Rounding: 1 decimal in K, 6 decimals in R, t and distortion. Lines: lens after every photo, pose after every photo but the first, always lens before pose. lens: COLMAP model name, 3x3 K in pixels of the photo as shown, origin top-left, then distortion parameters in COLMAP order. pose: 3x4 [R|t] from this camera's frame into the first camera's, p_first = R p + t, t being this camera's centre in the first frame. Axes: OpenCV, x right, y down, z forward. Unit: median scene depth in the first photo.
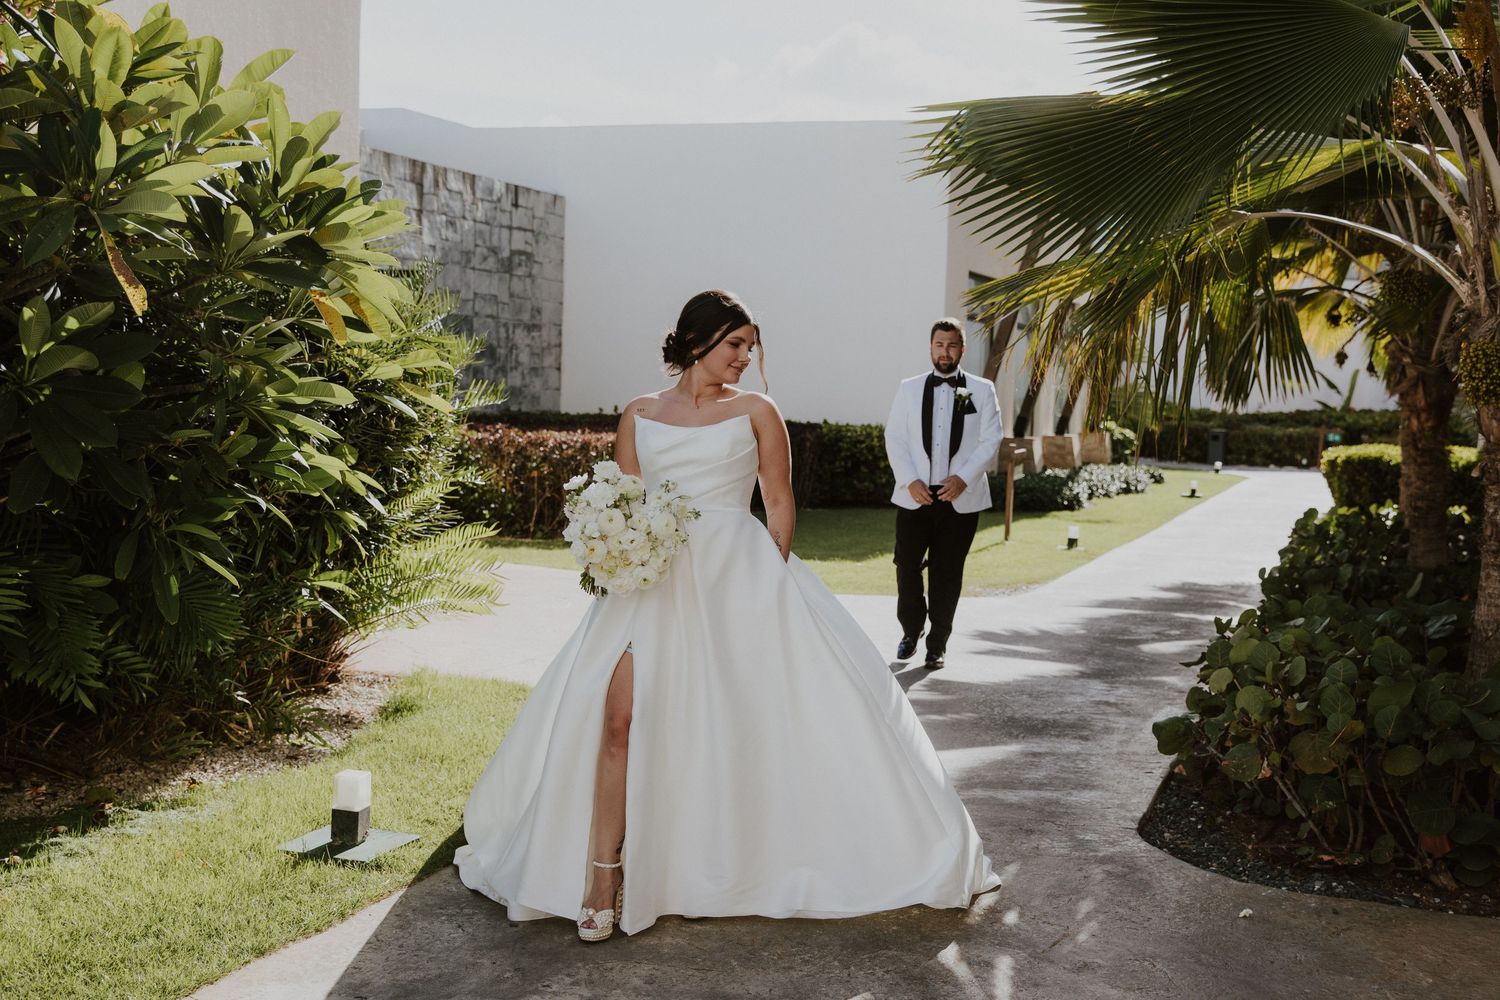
lens RADIAL K [[1710.2, 0, 796.1], [0, 1710.2, 535.4], [0, 0, 1]] dist [-0.007435, 0.101326]
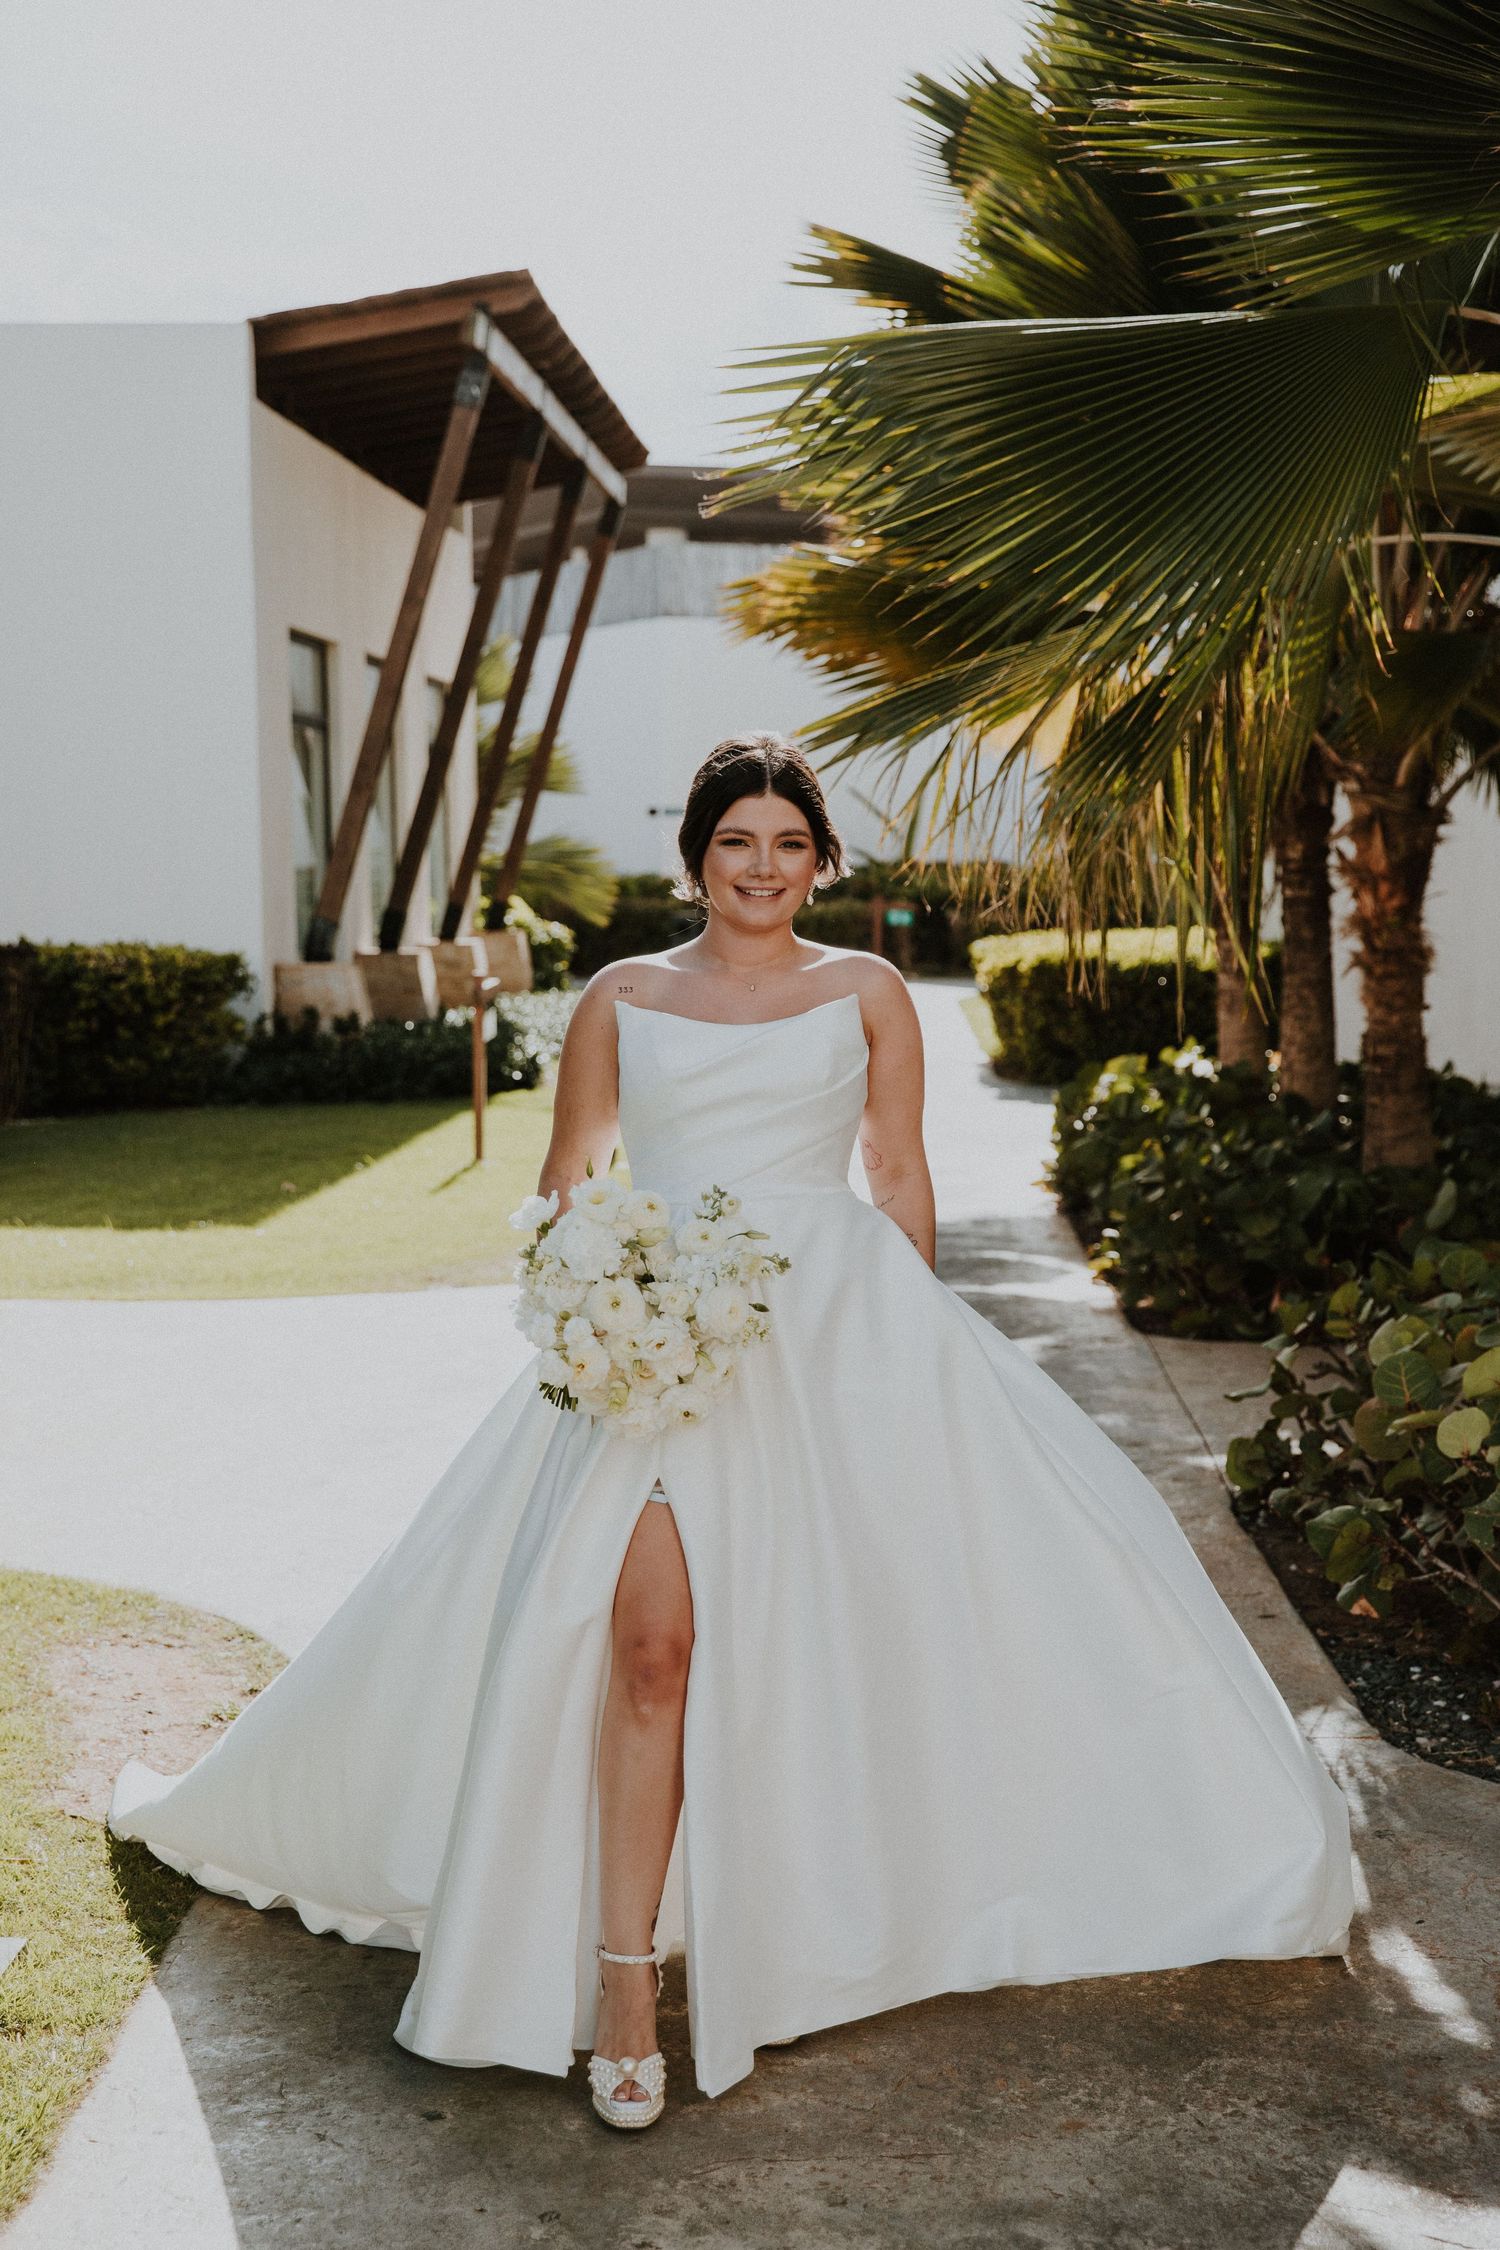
lens RADIAL K [[3327.0, 0, 750.0], [0, 3327.0, 1125.0], [0, 0, 1]] dist [0.211477, 0.023392]
pose [[0.962441, -0.065102, 0.263569, -0.130063], [0.065888, 0.997810, 0.005866, -0.017060], [-0.263374, 0.011720, 0.964623, 0.036094]]
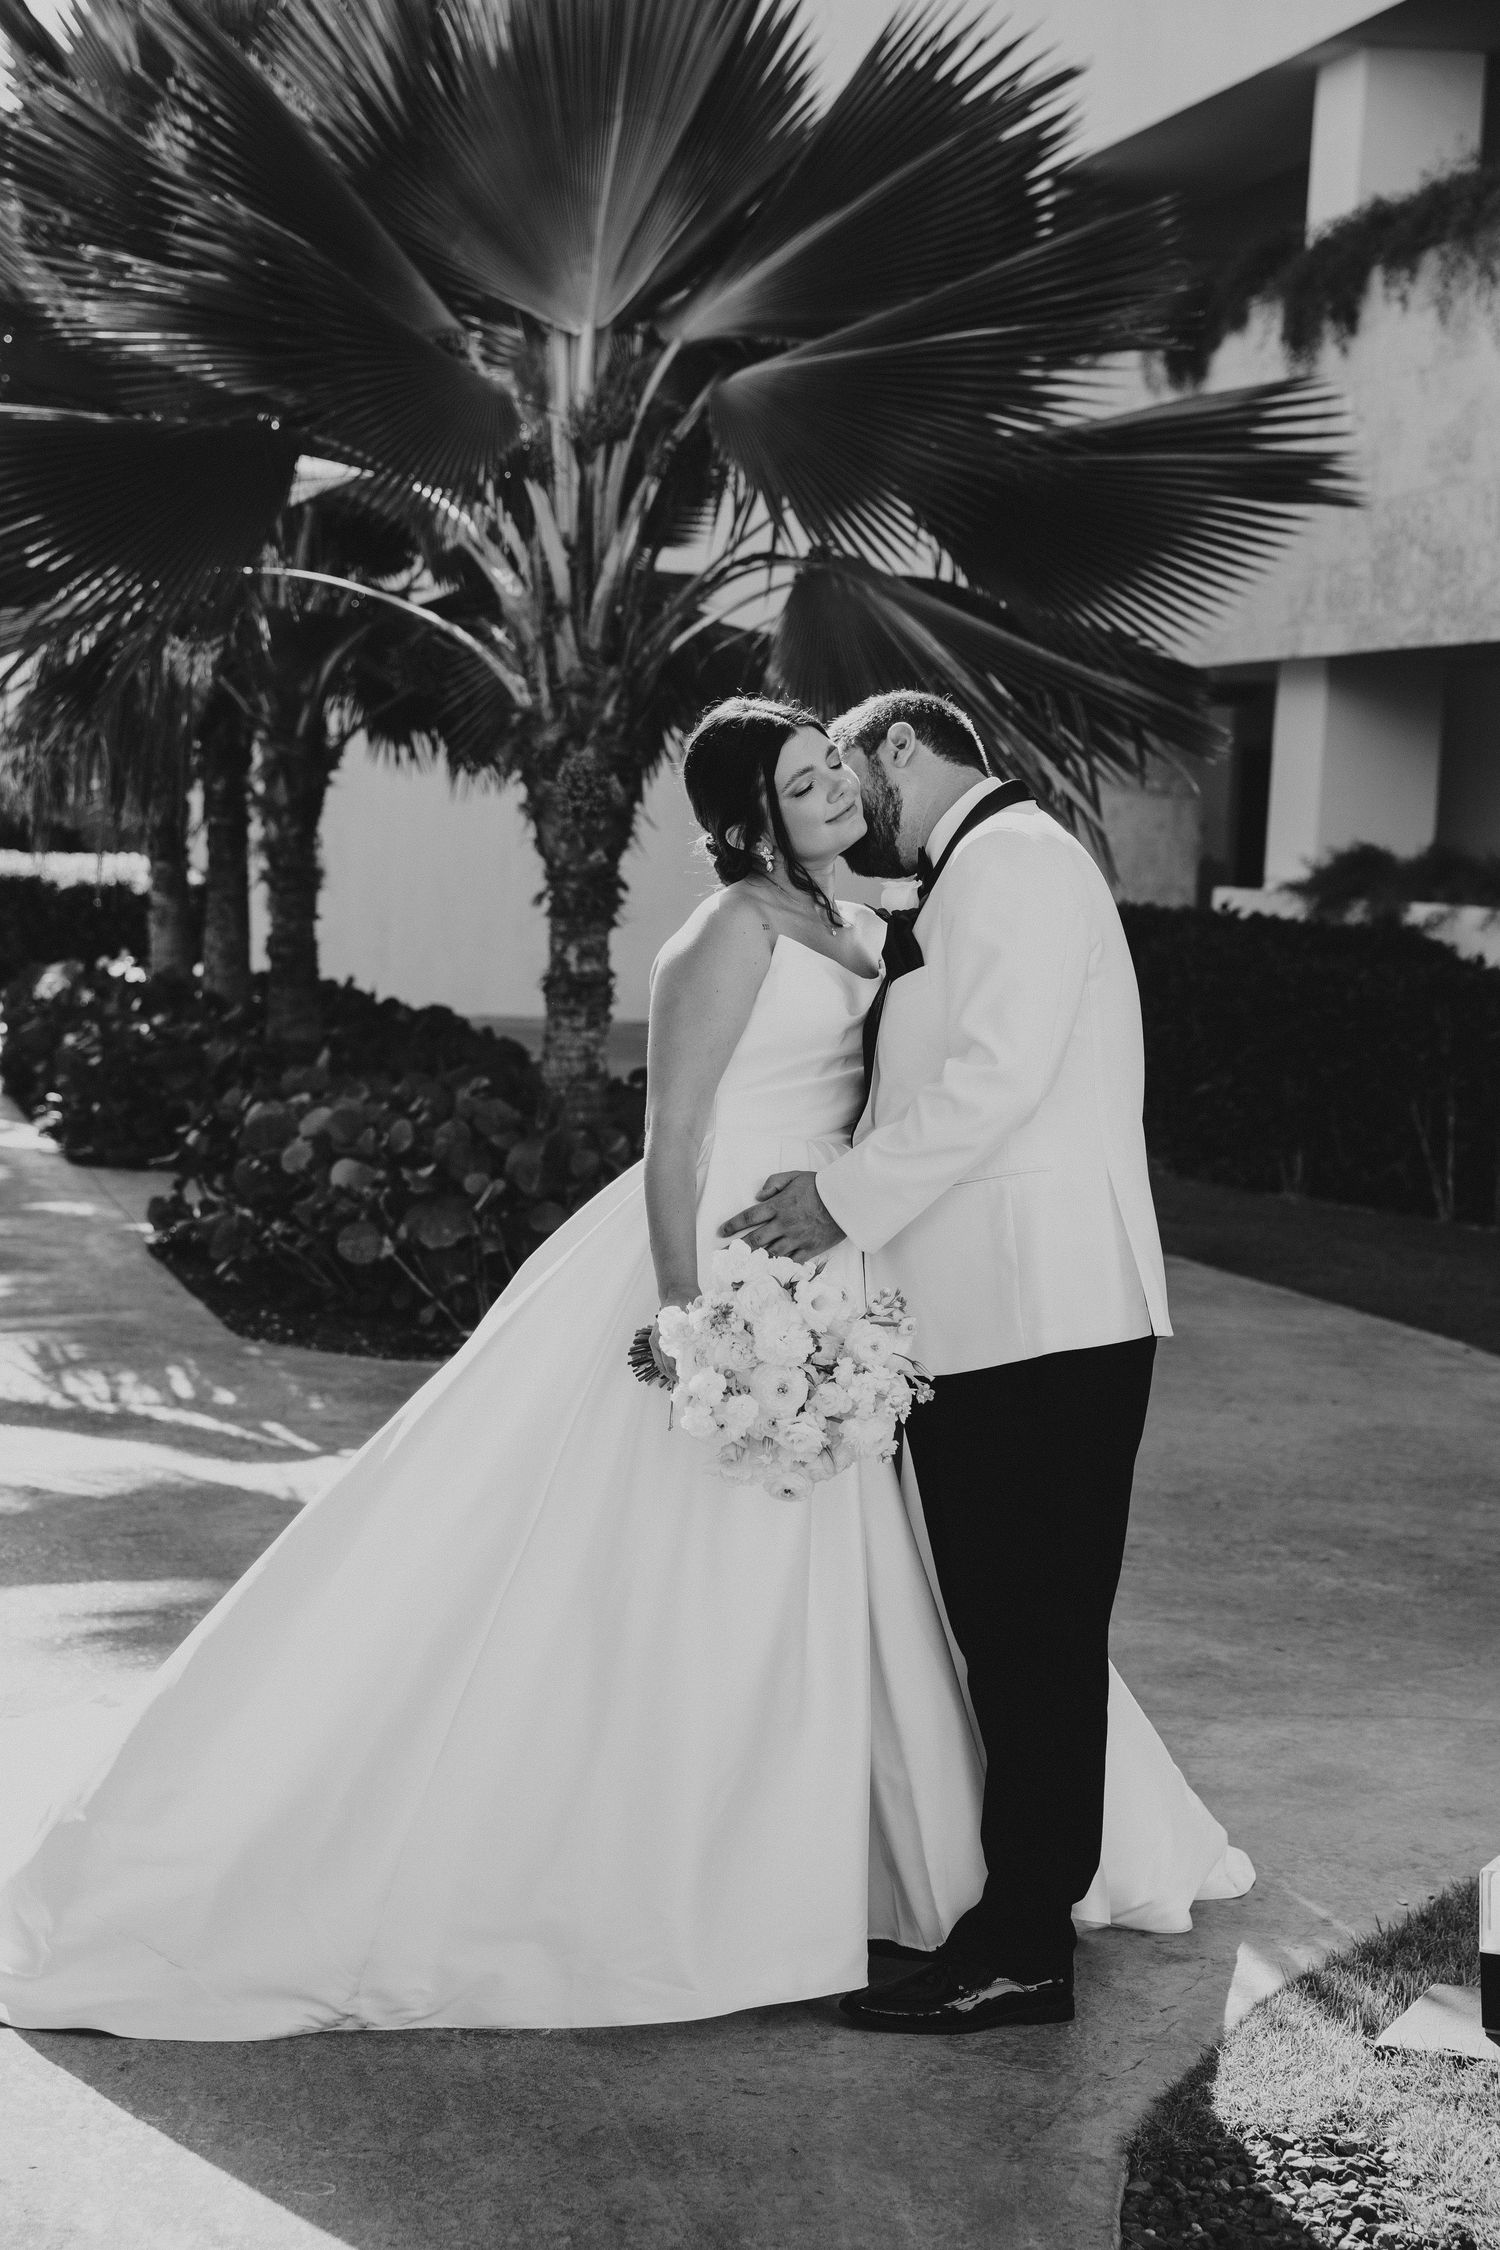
lens RADIAL K [[3547.2, 0, 750.0], [0, 3547.2, 1125.0], [0, 0, 1]] dist [0.172029, -0.011107]
pose [[0.839552, -0.045521, 0.541369, -0.285194], [0.032157, 0.998900, 0.034124, 0.009873], [-0.542327, -0.011240, 0.840092, -0.322463]]
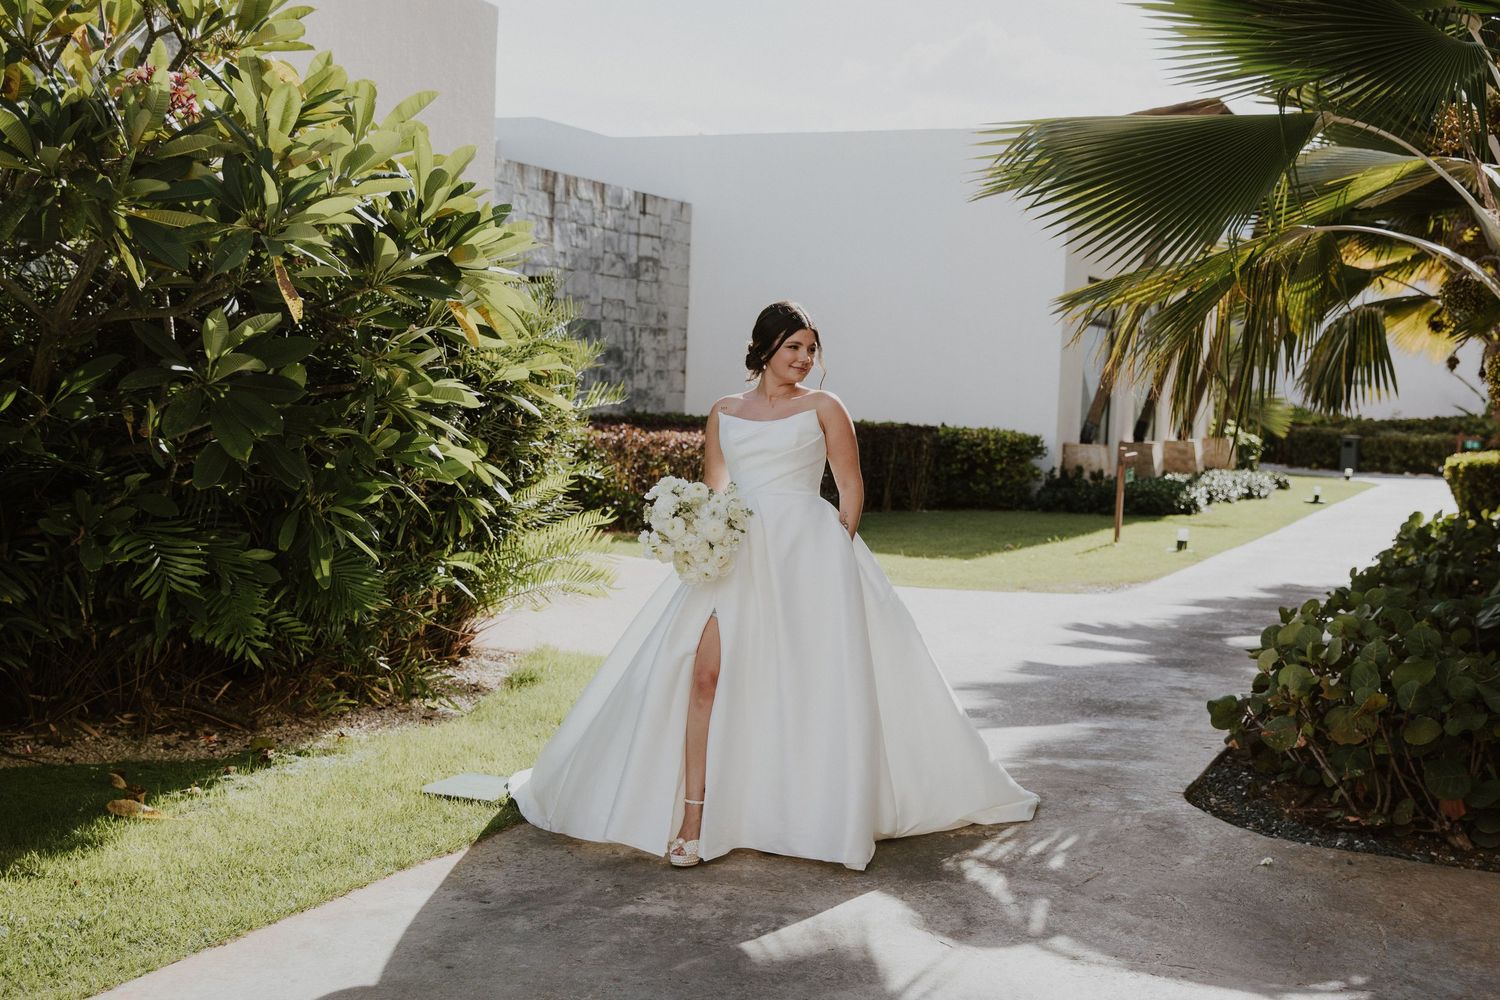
lens RADIAL K [[1709.4, 0, 793.6], [0, 1709.4, 537.8], [0, 0, 1]] dist [0.006093, 0.031174]
pose [[0.997142, 0.010621, -0.074804, 0.016395], [-0.010684, 0.999943, -0.000439, 0.006137], [0.074795, 0.001237, 0.997198, -0.060223]]
